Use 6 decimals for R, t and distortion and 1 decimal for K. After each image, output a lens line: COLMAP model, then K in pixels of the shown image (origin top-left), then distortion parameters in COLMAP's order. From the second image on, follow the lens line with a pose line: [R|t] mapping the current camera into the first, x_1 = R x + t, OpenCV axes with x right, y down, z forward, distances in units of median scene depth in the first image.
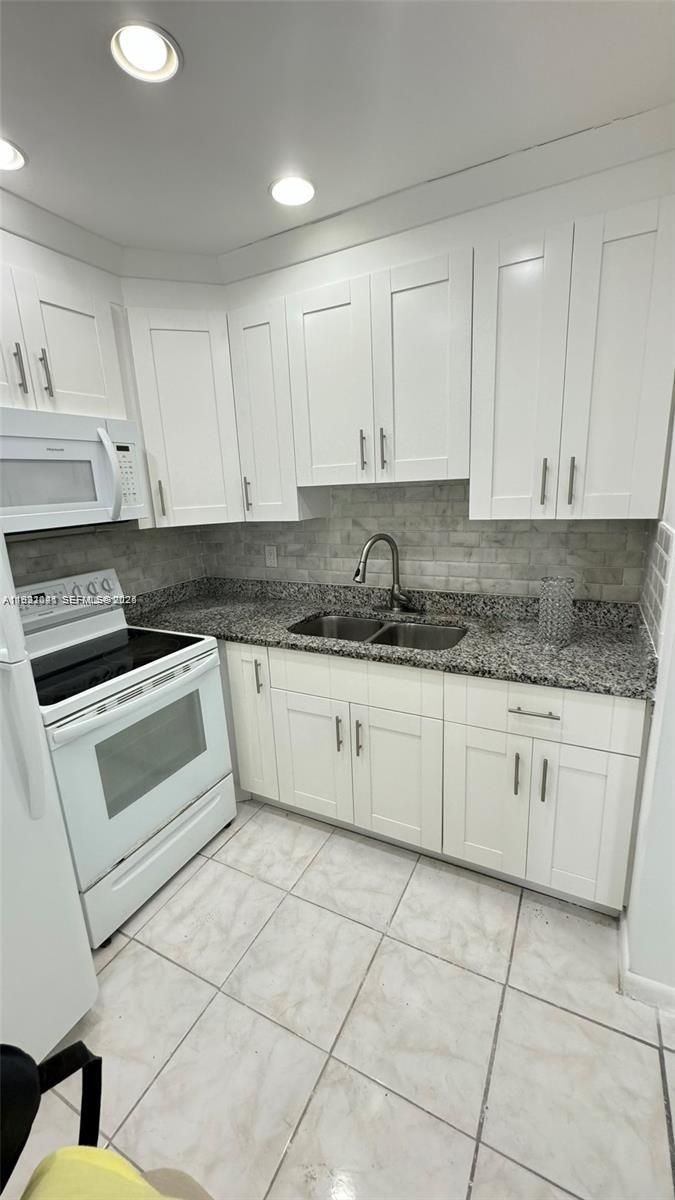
lens RADIAL K [[478.0, 0, 337.0], [0, 478.0, 600.5], [0, 0, 1]] dist [-0.001483, 0.000596]
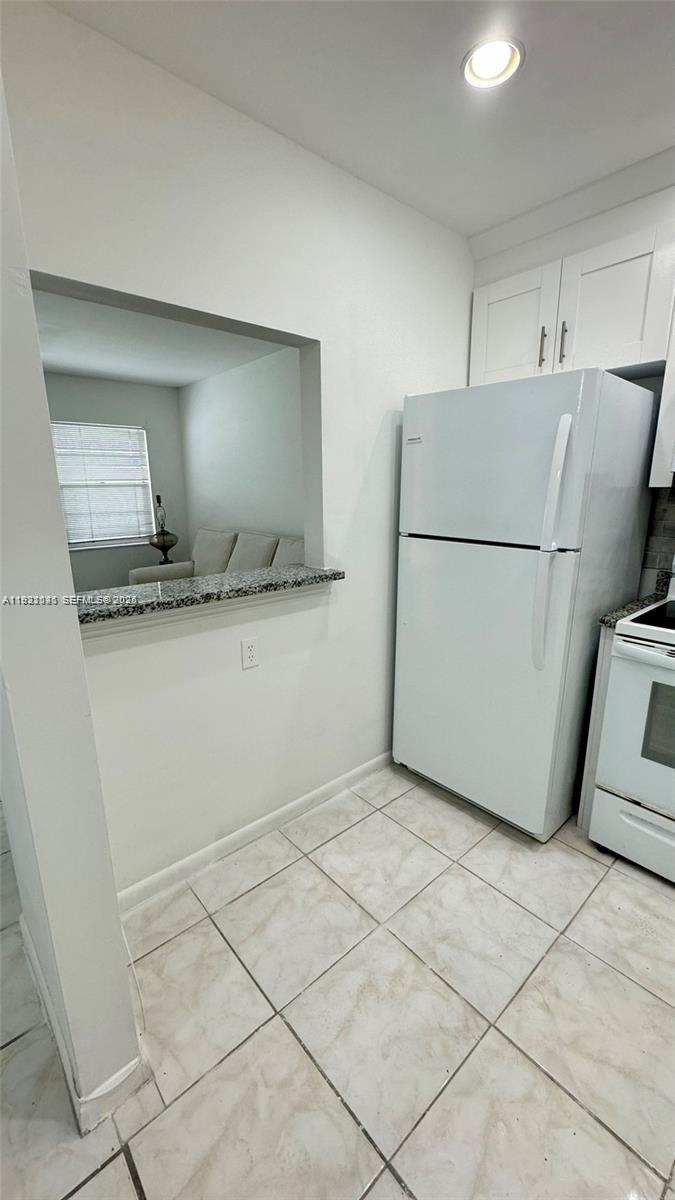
lens RADIAL K [[478.0, 0, 337.0], [0, 478.0, 600.5], [0, 0, 1]] dist [-0.001483, 0.000596]
pose [[-0.357860, 0.267575, -0.894617, 0.468064], [-0.201025, 0.913524, 0.353643, -0.062922], [0.911880, 0.306395, -0.273124, 0.465762]]
